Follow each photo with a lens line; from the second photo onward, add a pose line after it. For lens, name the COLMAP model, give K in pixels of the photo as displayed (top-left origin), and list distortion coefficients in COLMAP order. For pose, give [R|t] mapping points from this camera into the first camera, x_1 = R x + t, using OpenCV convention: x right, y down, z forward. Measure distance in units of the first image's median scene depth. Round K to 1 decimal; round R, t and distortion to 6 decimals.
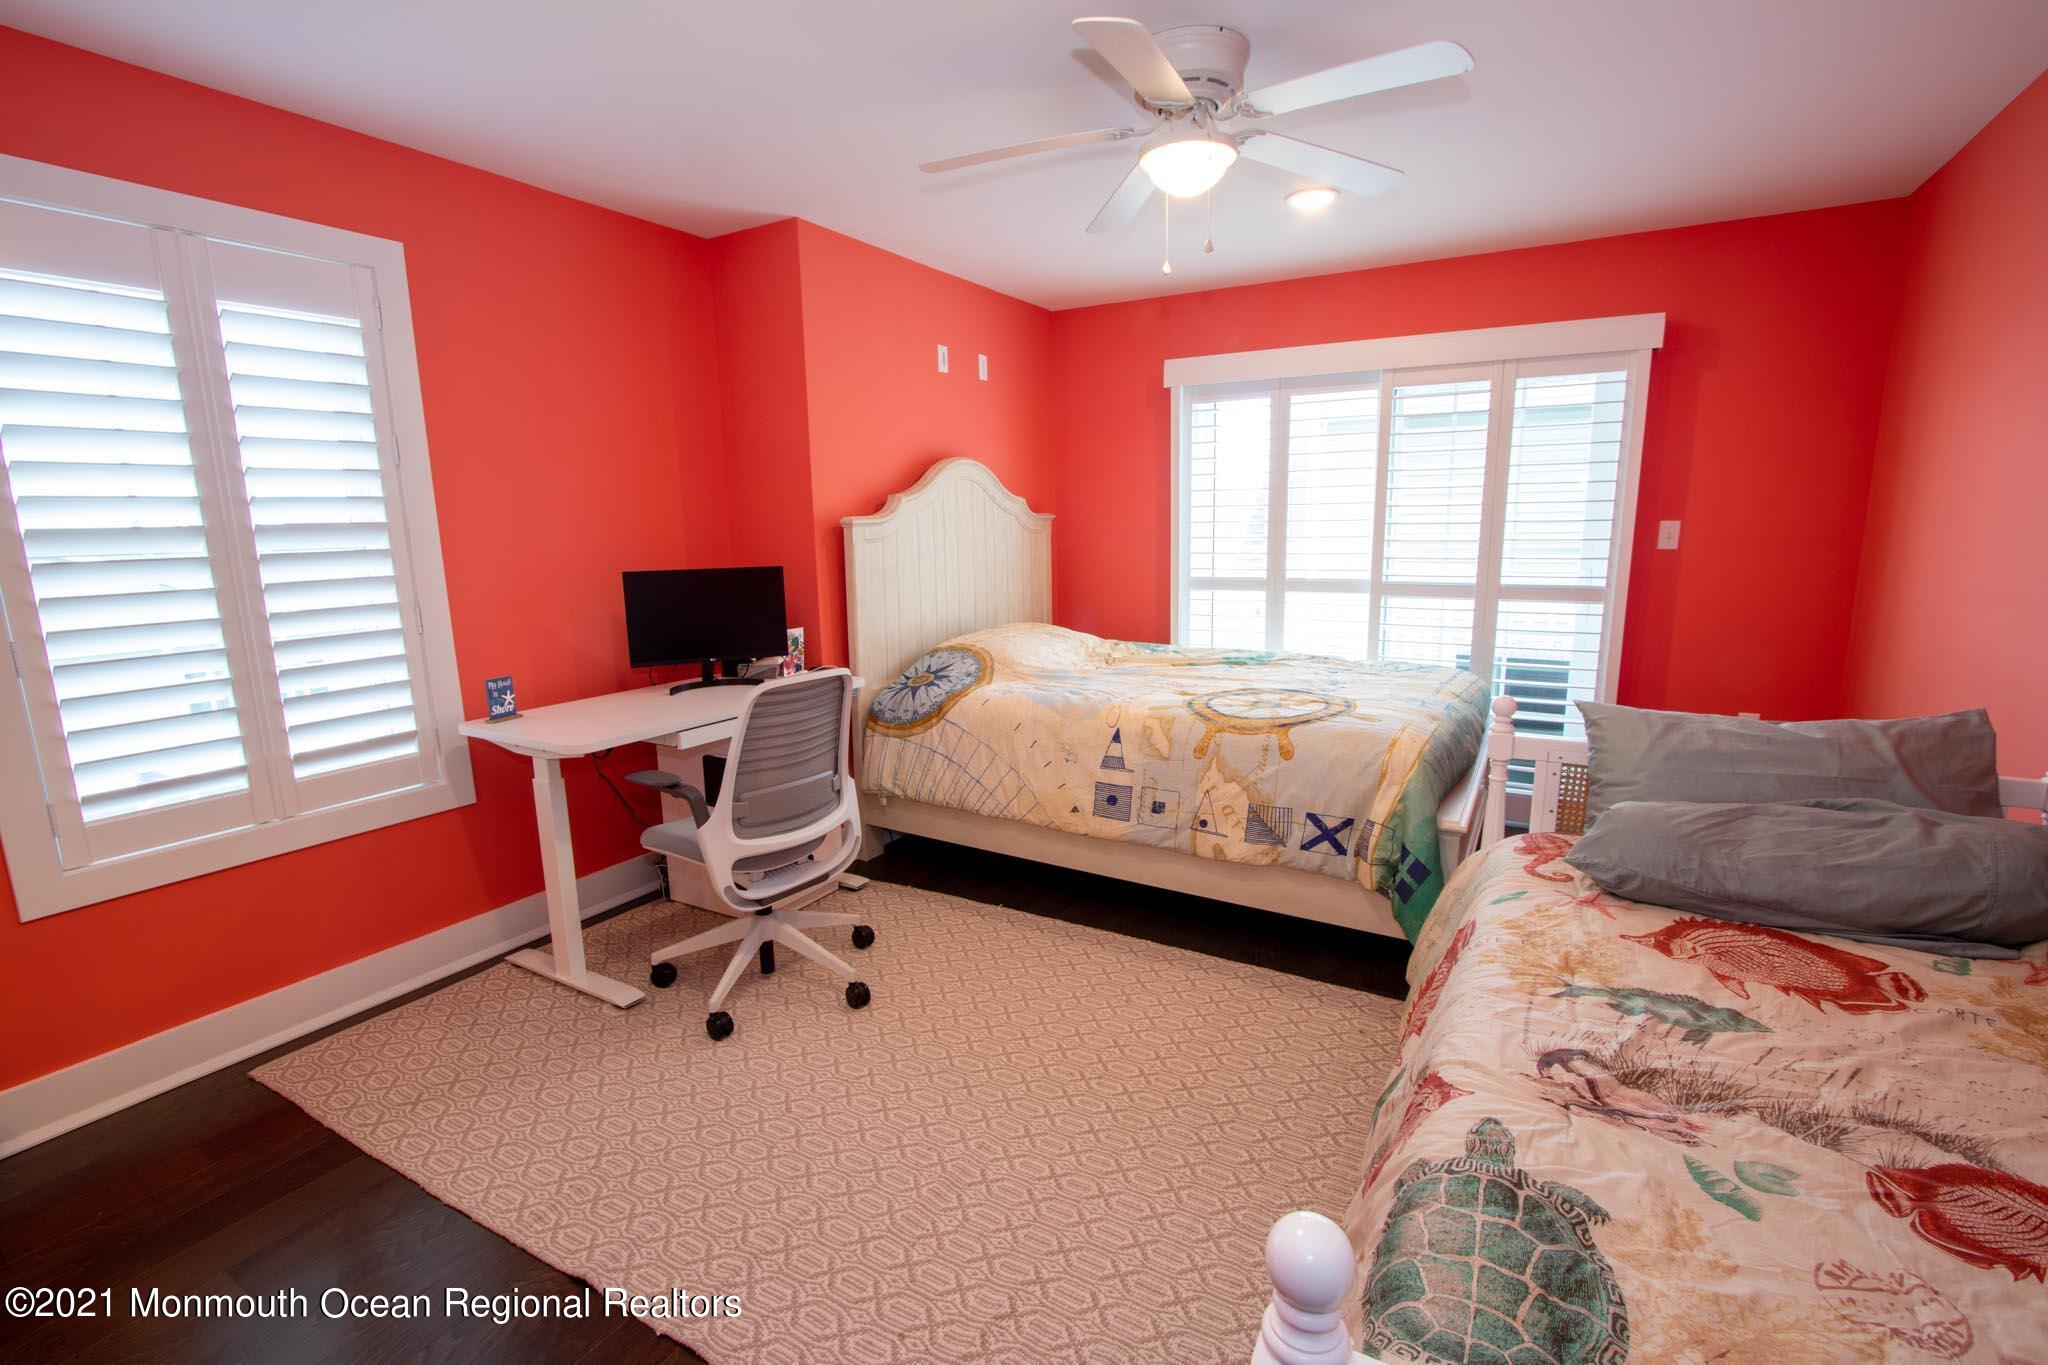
lens RADIAL K [[958.6, 0, 1023.9], [0, 958.6, 696.1], [0, 0, 1]] dist [-0.002498, 0.001302]
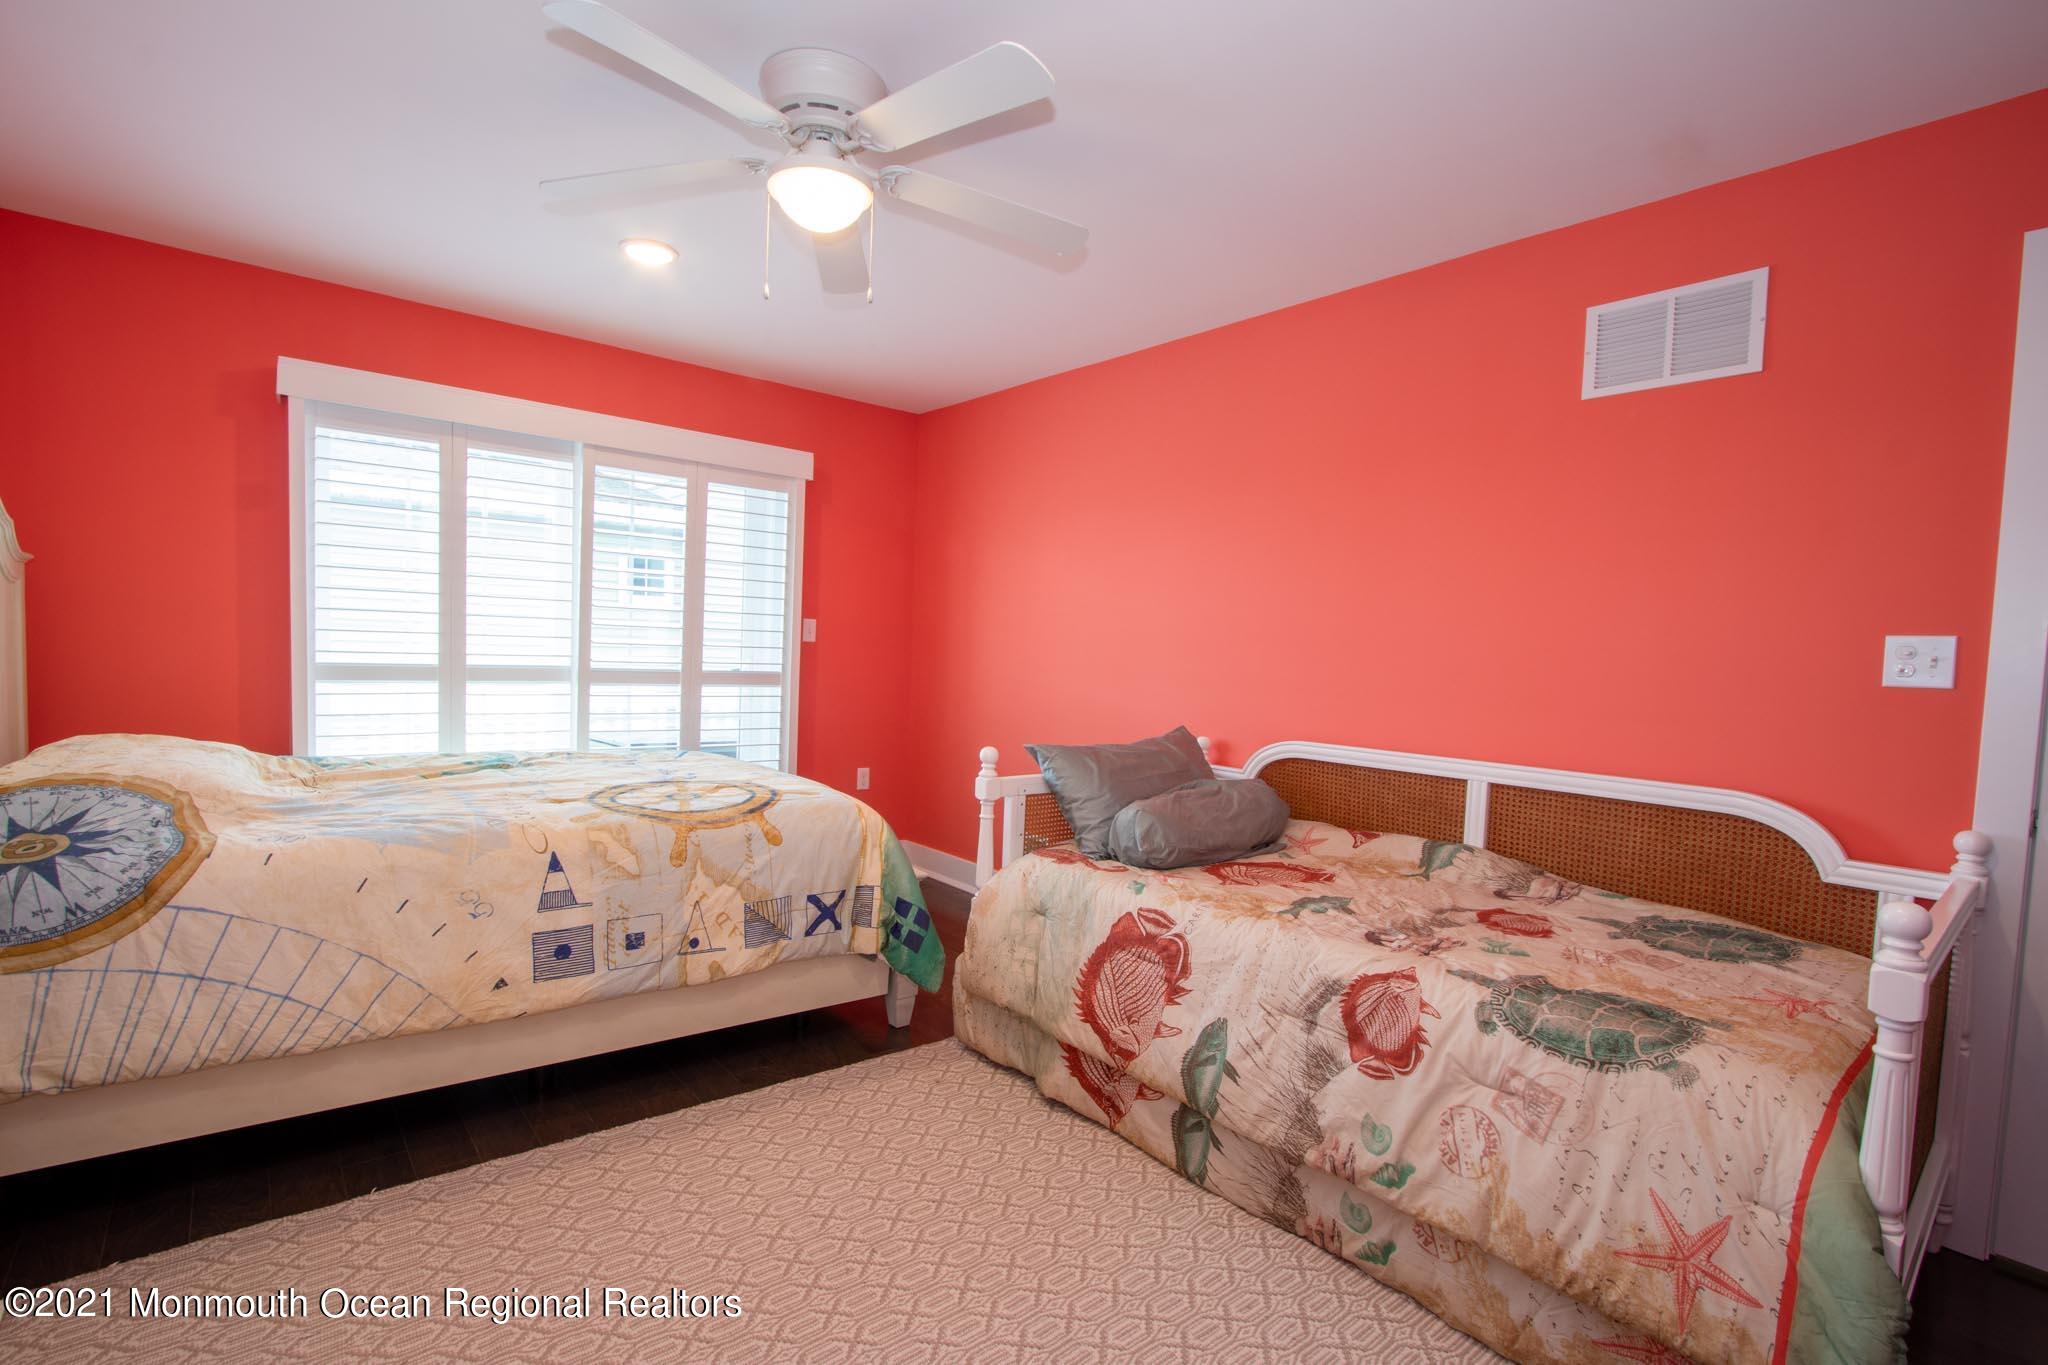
lens RADIAL K [[958.6, 0, 1021.1], [0, 958.6, 690.9], [0, 0, 1]] dist [-0.002498, 0.001302]
pose [[0.345087, -0.012669, 0.938485, -0.463428], [0.128640, 0.991111, -0.033922, -0.017686], [-0.929713, 0.132433, 0.343649, 0.400803]]
